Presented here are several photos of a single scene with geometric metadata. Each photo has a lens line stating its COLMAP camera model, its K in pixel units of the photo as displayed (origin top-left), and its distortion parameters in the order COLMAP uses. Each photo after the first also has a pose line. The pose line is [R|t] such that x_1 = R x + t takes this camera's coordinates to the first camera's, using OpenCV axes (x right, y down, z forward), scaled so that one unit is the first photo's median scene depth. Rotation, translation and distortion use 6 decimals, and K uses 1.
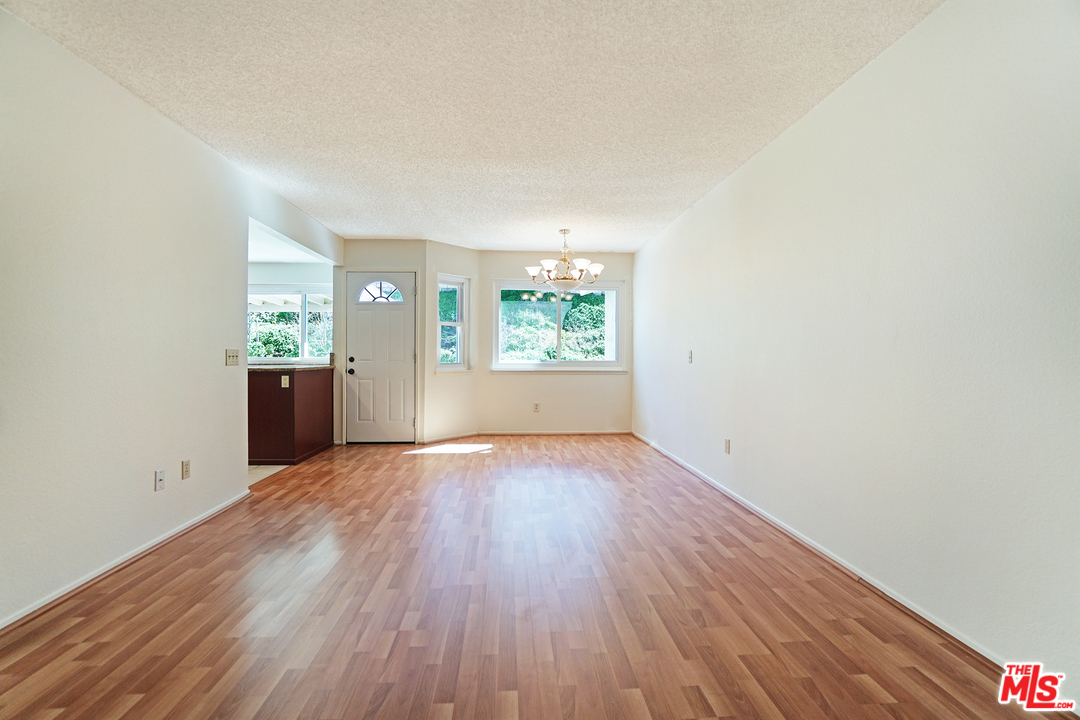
lens RADIAL K [[482.3, 0, 542.6], [0, 482.3, 358.1], [0, 0, 1]] dist [-0.026529, 0.008625]
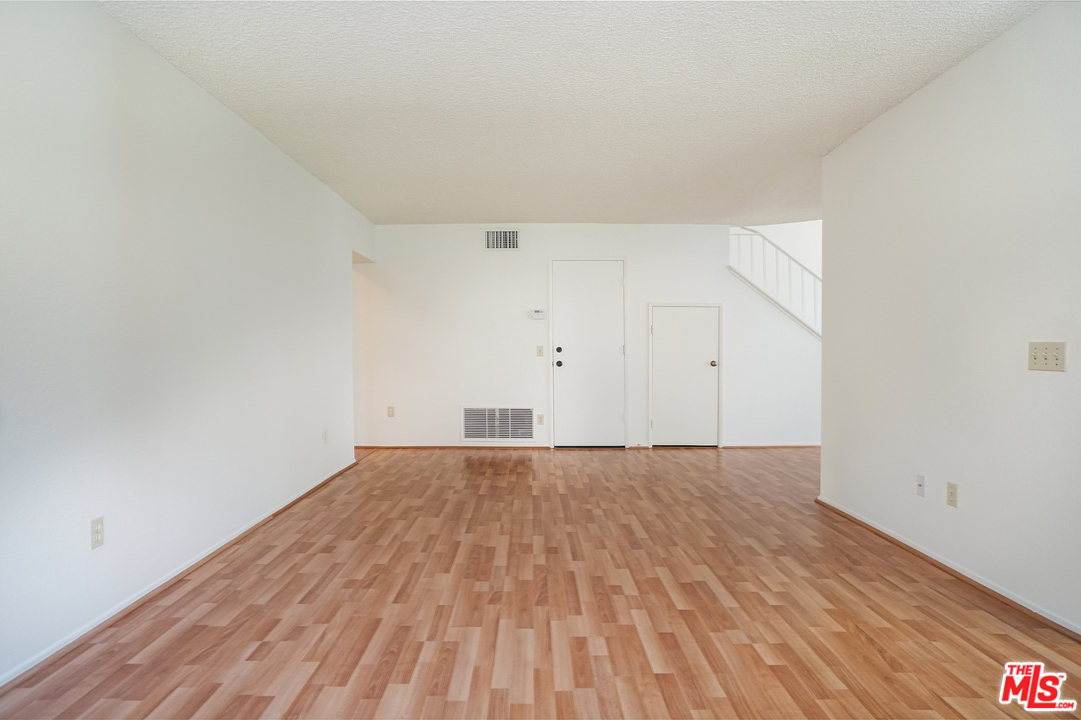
lens RADIAL K [[579.1, 0, 540.4], [0, 579.1, 357.2], [0, 0, 1]] dist [0.005604, 0.002590]
pose [[-0.998361, -0.001852, 0.057193, -0.127376], [-0.000440, 0.999695, 0.024686, -0.012133], [-0.057222, 0.024621, -0.998058, 1.941970]]
